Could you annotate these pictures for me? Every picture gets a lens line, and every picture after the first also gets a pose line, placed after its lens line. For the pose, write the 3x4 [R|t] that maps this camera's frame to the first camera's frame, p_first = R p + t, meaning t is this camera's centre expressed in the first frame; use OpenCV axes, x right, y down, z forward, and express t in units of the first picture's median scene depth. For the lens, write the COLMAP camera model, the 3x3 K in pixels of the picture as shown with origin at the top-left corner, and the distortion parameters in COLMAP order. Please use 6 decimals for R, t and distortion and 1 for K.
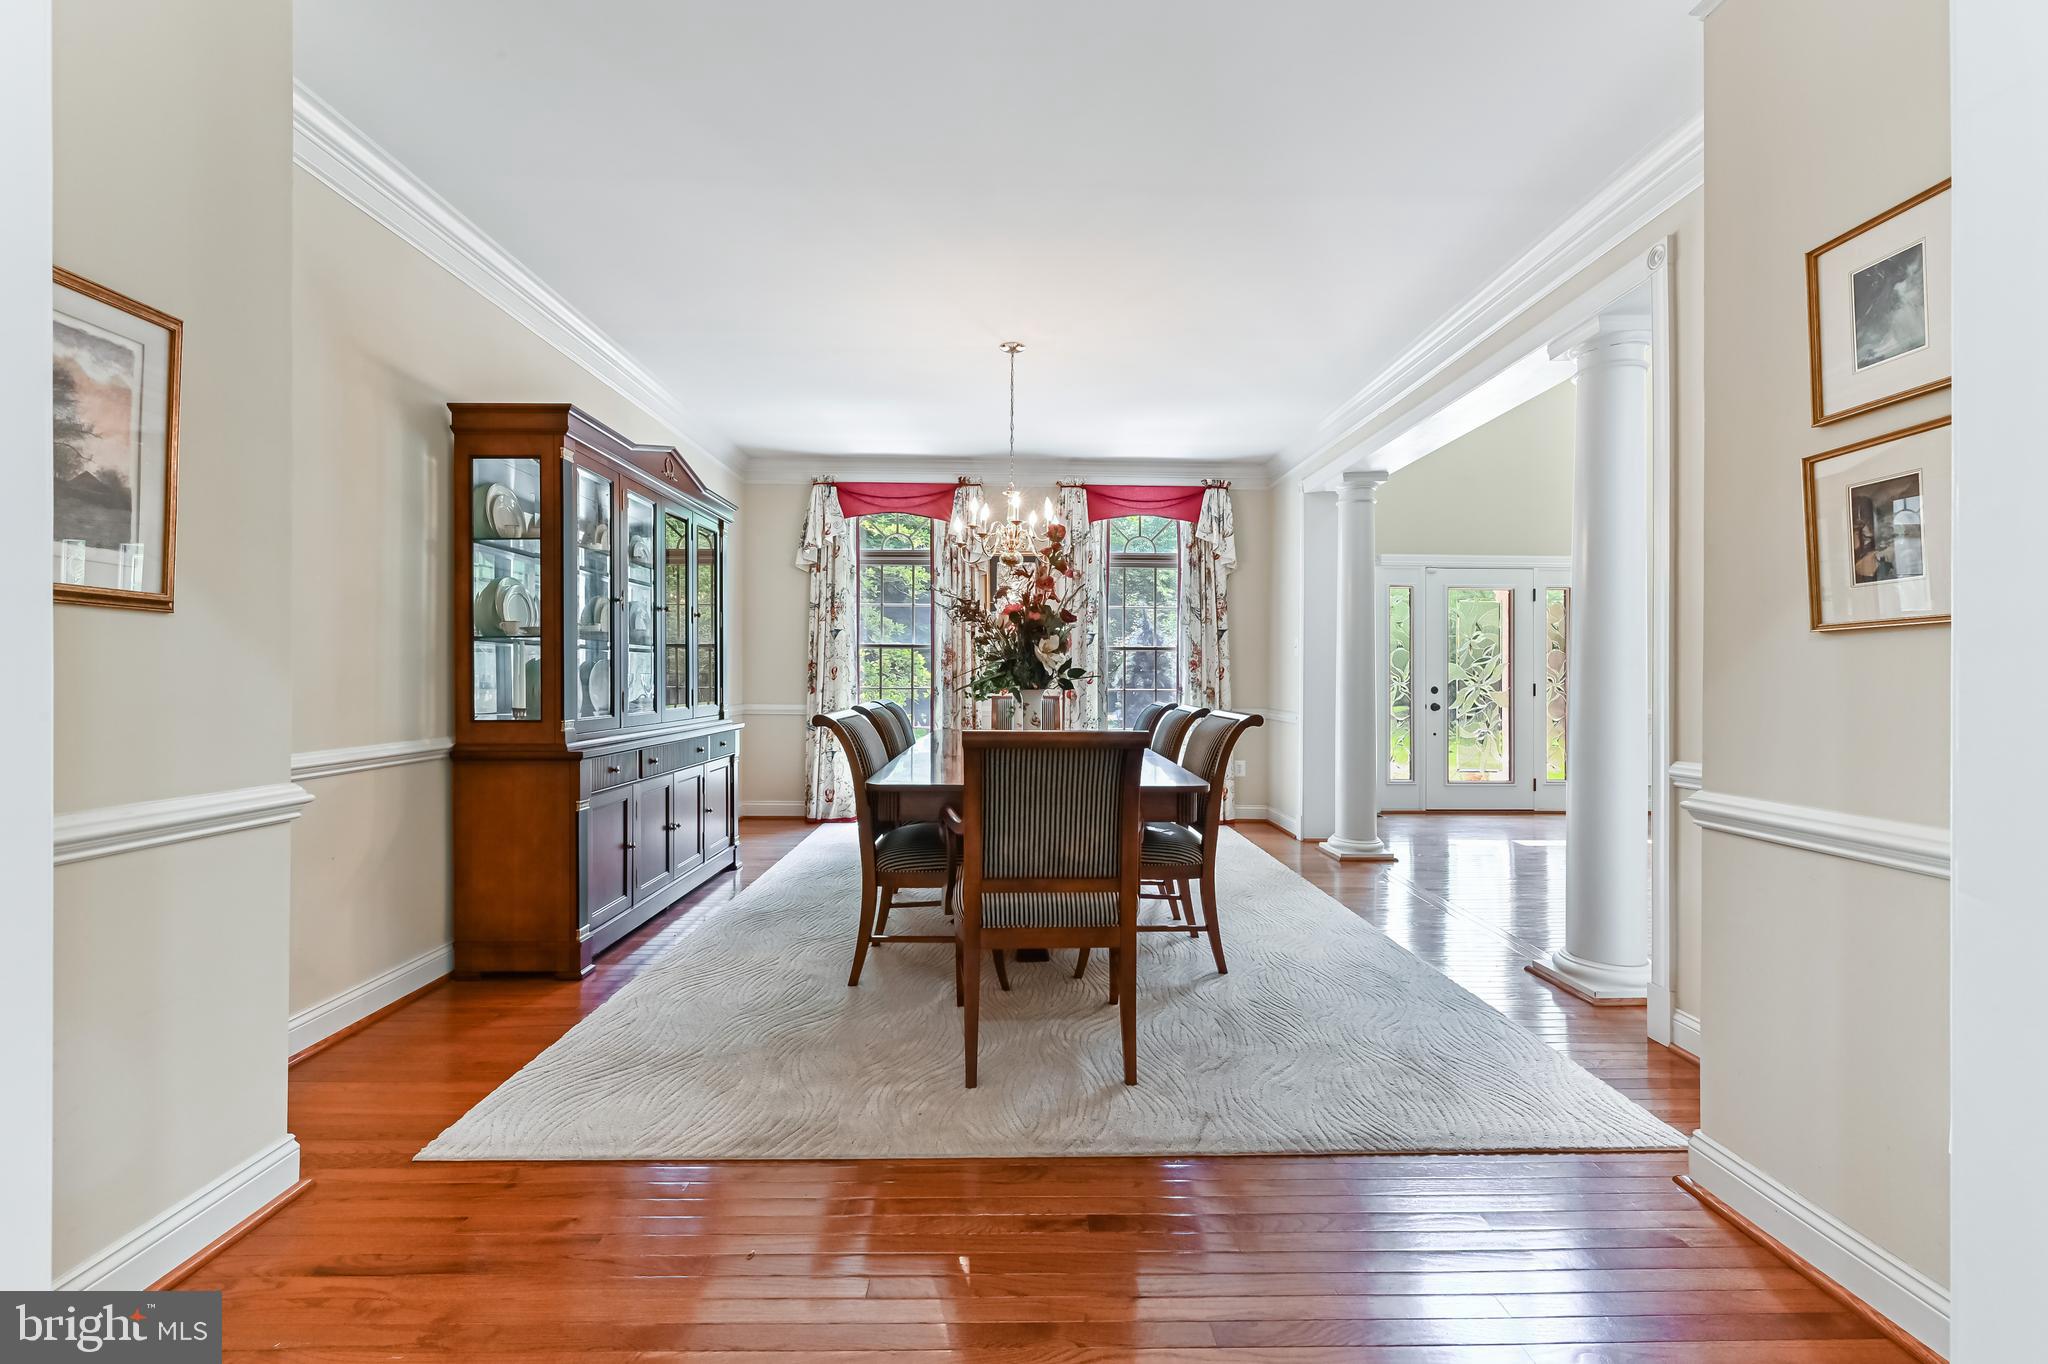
lens RADIAL K [[834.9, 0, 1033.3], [0, 834.9, 674.5], [0, 0, 1]] dist [-0.000086, -0.000019]
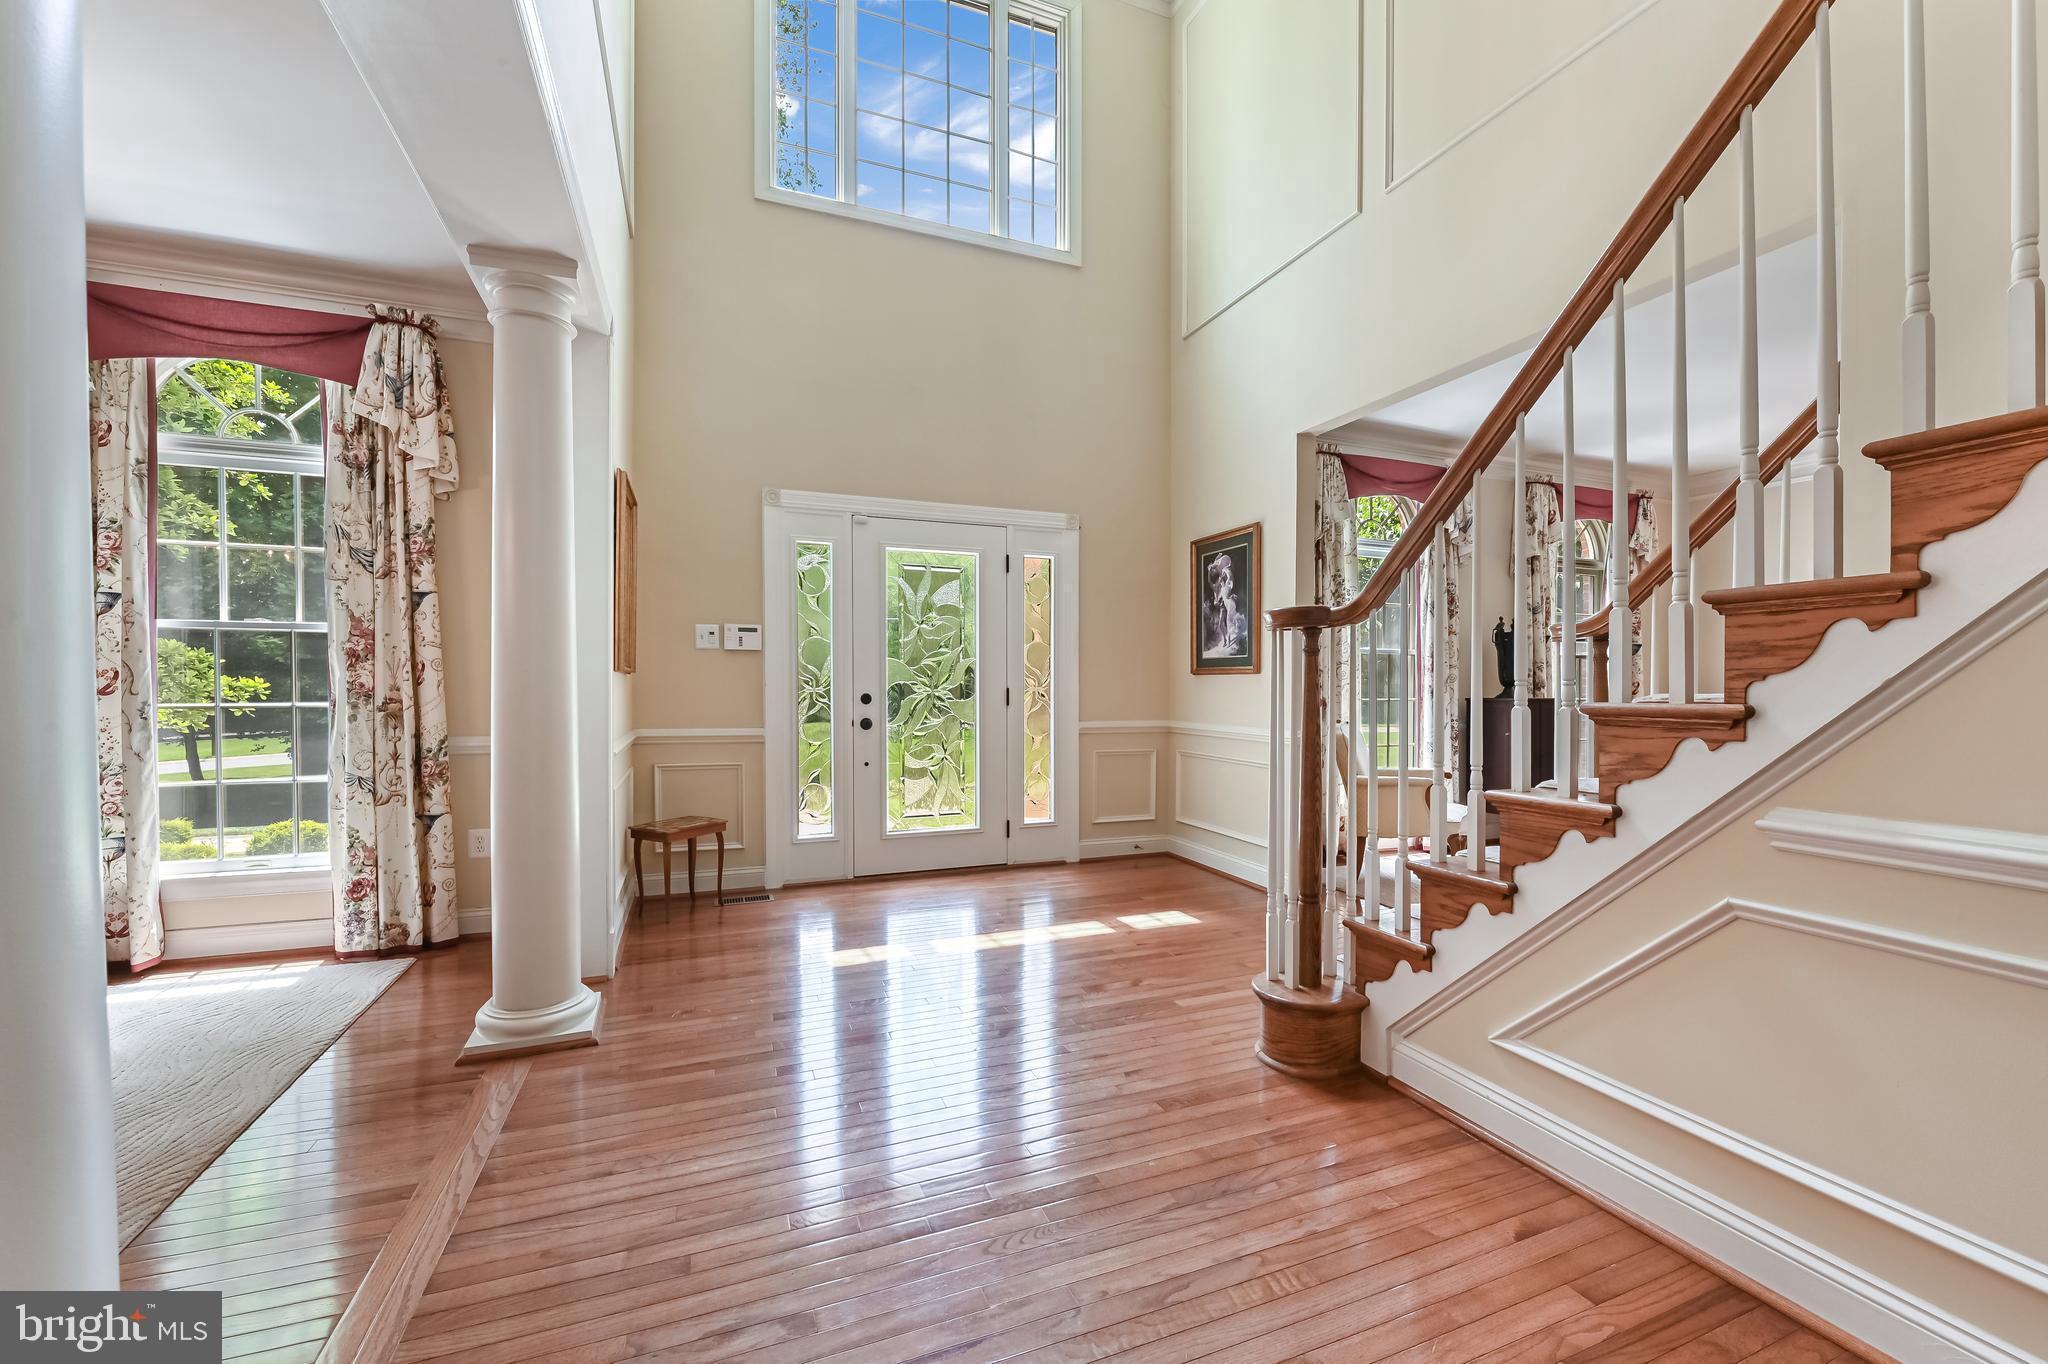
lens RADIAL K [[823.6, 0, 1027.7], [0, 823.6, 699.6], [0, 0, 1]] dist [-0.006672, -0.000225]
pose [[0.938557, -0.011015, 0.344949, 0.412797], [0.002717, 0.999695, 0.024529, 0.003876], [-0.345114, -0.022085, 0.938301, 0.367266]]
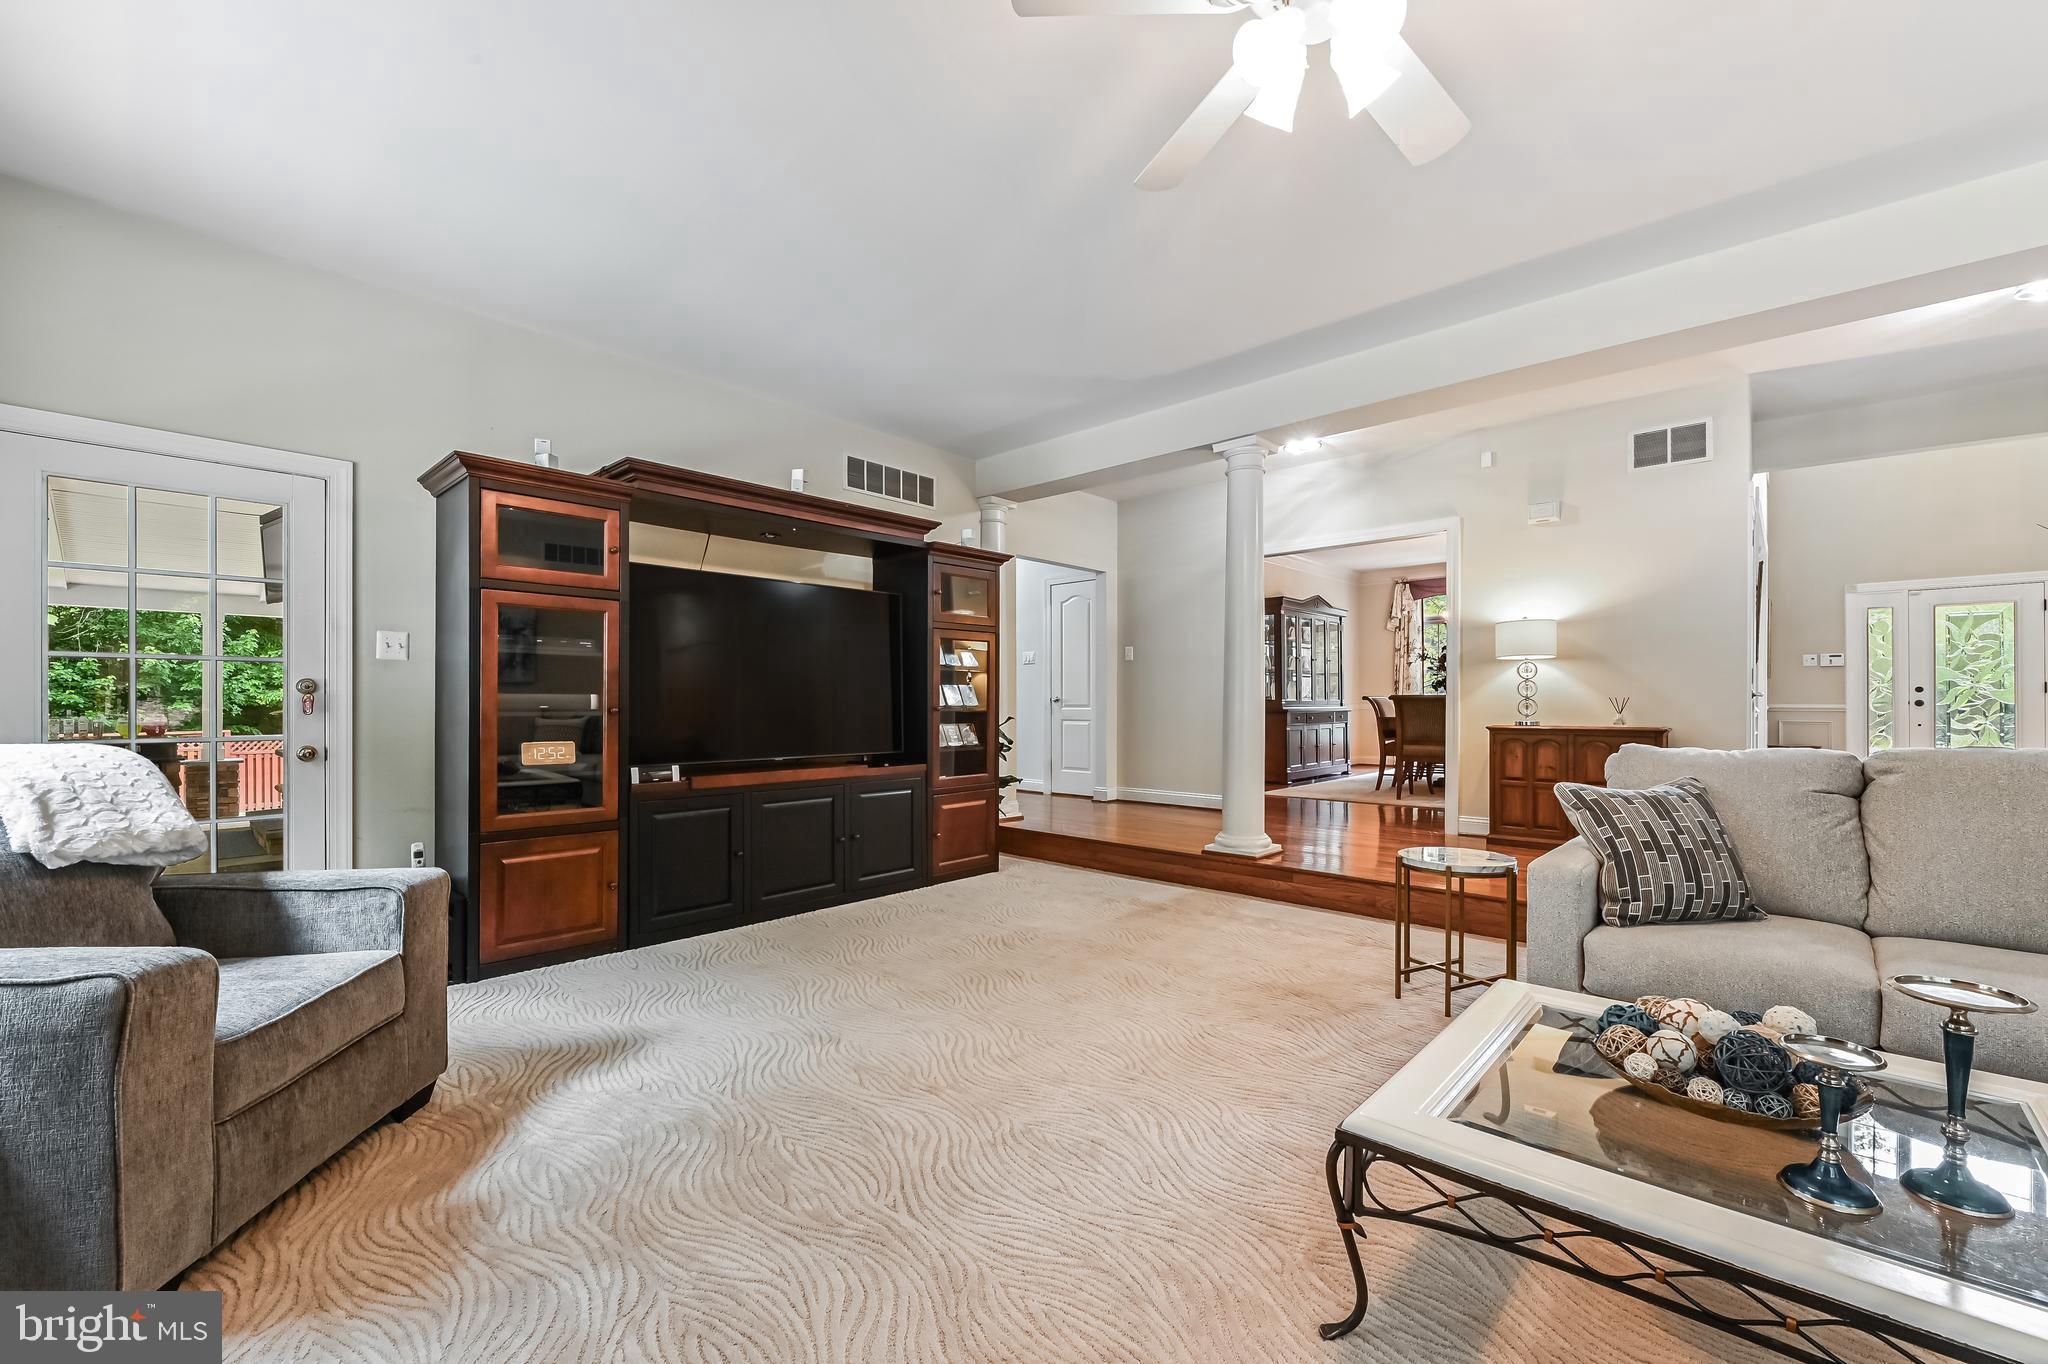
lens RADIAL K [[836.5, 0, 1028.9], [0, 836.5, 704.5], [0, 0, 1]] dist [-0.006766, 0.000017]
pose [[0.718982, -0.008581, -0.694975, 0.426827], [0.010499, 0.999944, -0.001485, 0.032116], [0.694949, -0.006229, 0.719032, -0.877538]]
